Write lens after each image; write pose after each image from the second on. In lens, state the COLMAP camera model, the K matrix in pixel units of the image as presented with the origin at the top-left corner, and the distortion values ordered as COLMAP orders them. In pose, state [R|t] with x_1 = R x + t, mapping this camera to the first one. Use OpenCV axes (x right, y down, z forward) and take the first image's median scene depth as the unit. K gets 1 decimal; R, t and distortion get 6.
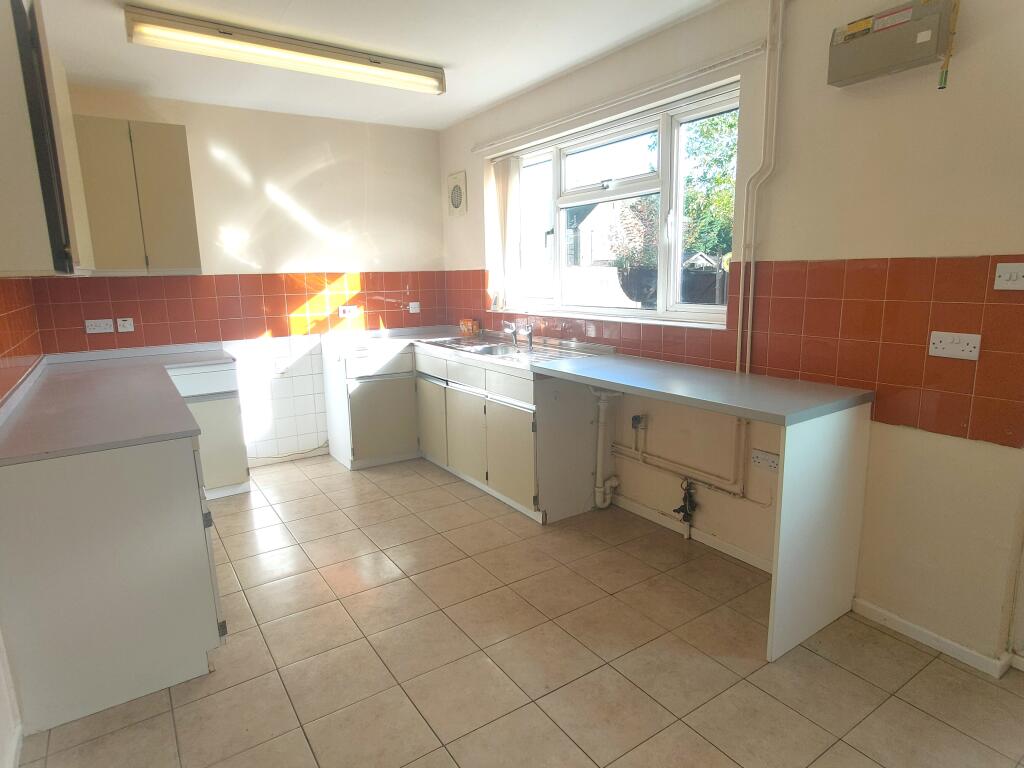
lens RADIAL K [[593.7, 0, 517.0], [0, 593.7, 381.7], [0, 0, 1]] dist [0.002055, 0.002461]
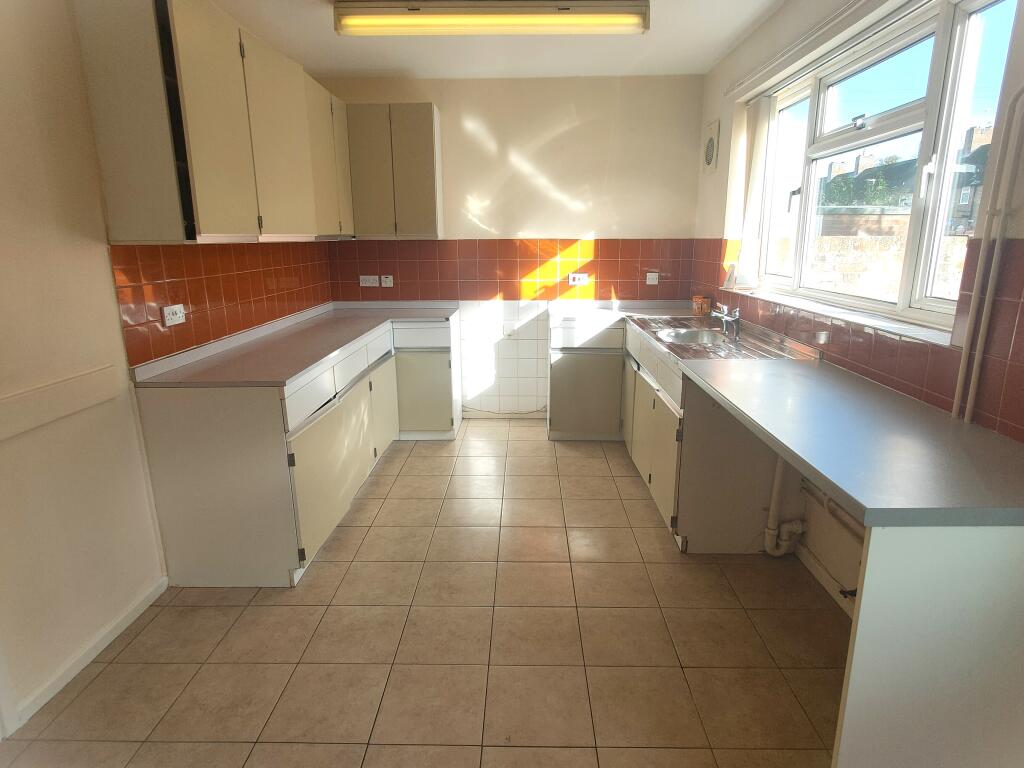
lens RADIAL K [[593.7, 0, 517.0], [0, 593.7, 381.7], [0, 0, 1]] dist [0.002055, 0.002461]
pose [[0.818170, 0.151497, -0.554658, 0.225152], [-0.116712, 0.988340, 0.097790, -0.040082], [0.563006, -0.015274, 0.826312, 0.149709]]
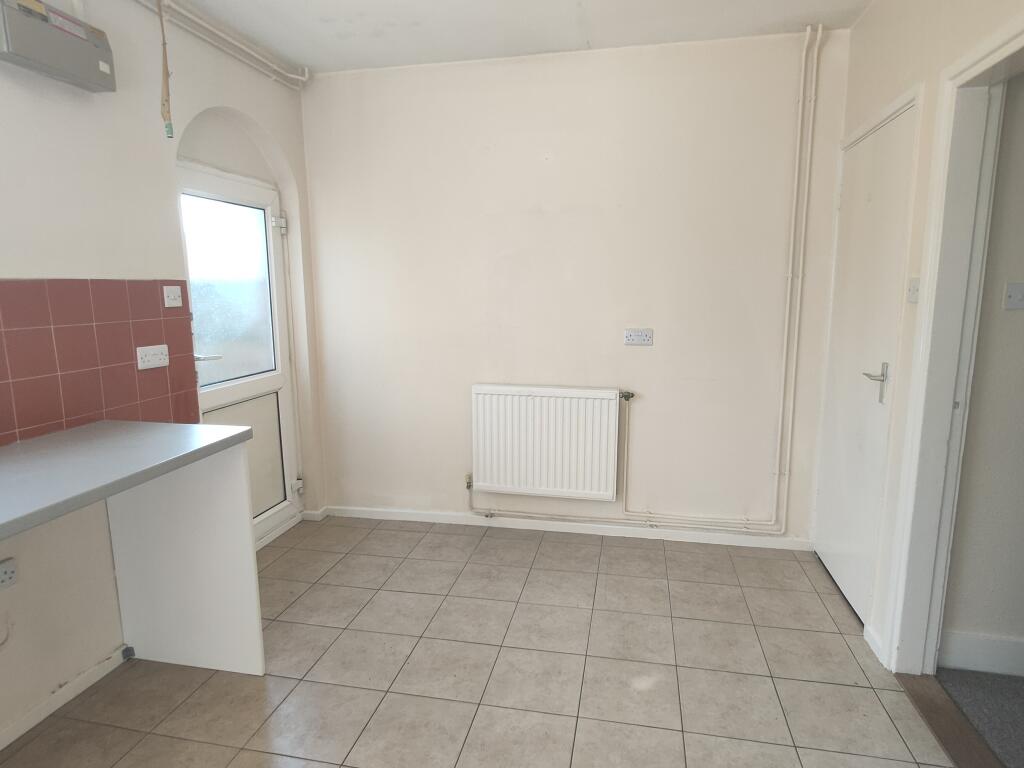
lens RADIAL K [[593.7, 0, 517.0], [0, 593.7, 381.7], [0, 0, 1]] dist [0.002055, 0.002461]
pose [[-0.699444, -0.087861, 0.709266, -0.287496], [0.153388, 0.950834, 0.269050, -0.108303], [-0.698033, 0.296978, -0.651578, 0.637271]]
